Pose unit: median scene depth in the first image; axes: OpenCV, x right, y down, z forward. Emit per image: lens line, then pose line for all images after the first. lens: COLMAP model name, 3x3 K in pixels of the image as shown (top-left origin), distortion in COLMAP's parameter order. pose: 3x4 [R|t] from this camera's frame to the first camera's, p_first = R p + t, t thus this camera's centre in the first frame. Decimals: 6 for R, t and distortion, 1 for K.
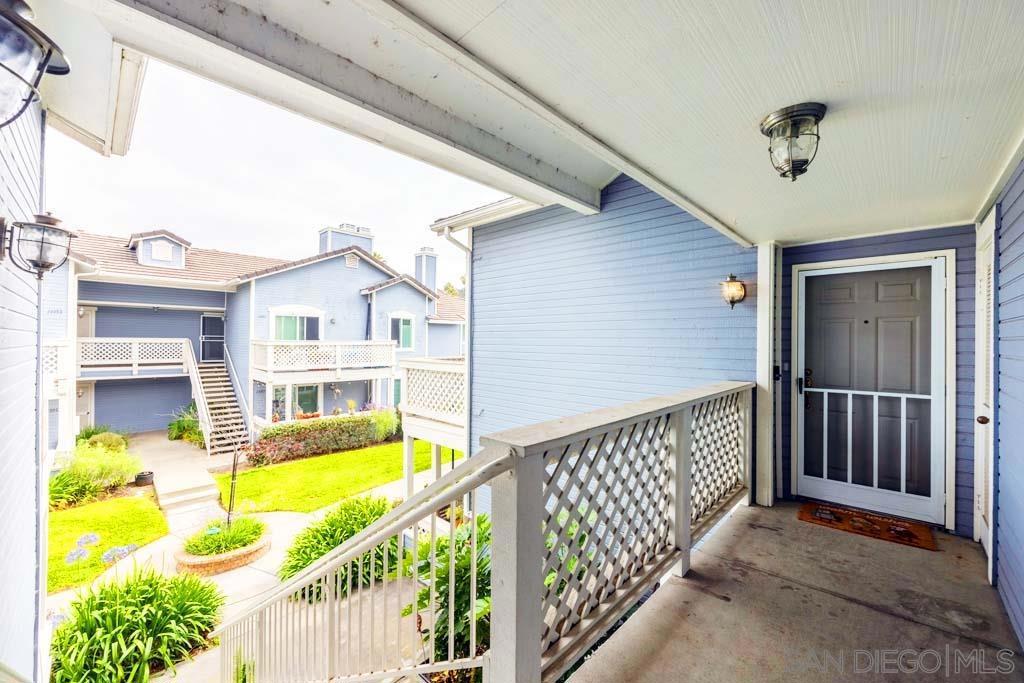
lens RADIAL K [[403.8, 0, 510.8], [0, 403.8, 339.7], [0, 0, 1]] dist [-0.001161, 0.000132]
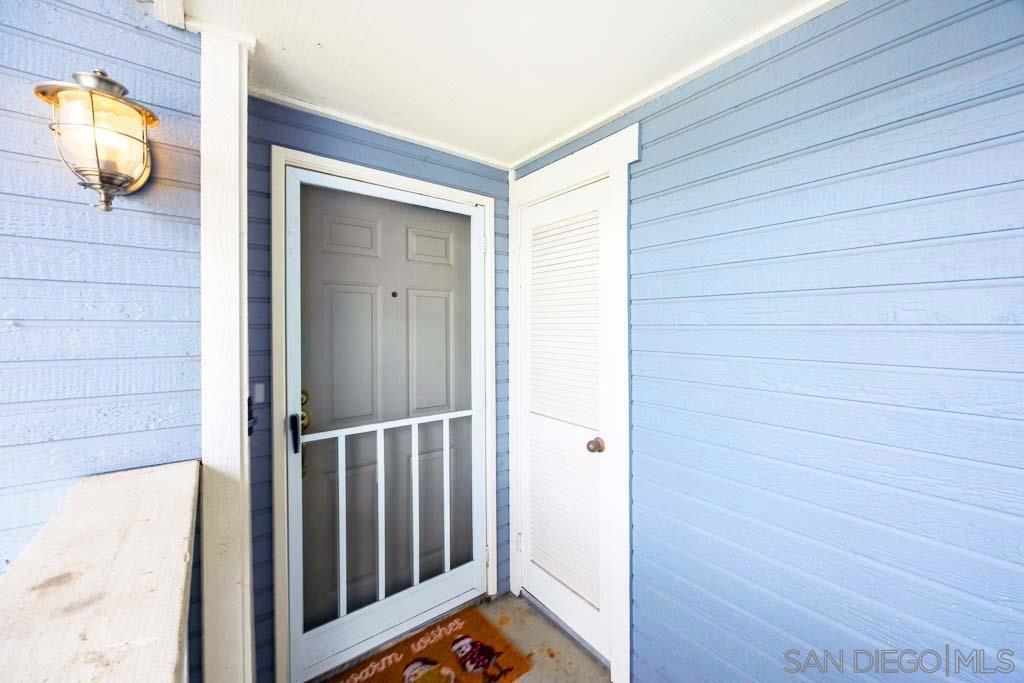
lens RADIAL K [[403.8, 0, 512.8], [0, 403.8, 331.7], [0, 0, 1]] dist [-0.001161, 0.000132]
pose [[0.158259, -0.013189, 0.987309, 0.351587], [-0.001050, 0.999908, 0.013526, -0.000425], [-0.987397, -0.003178, 0.158231, 0.742984]]
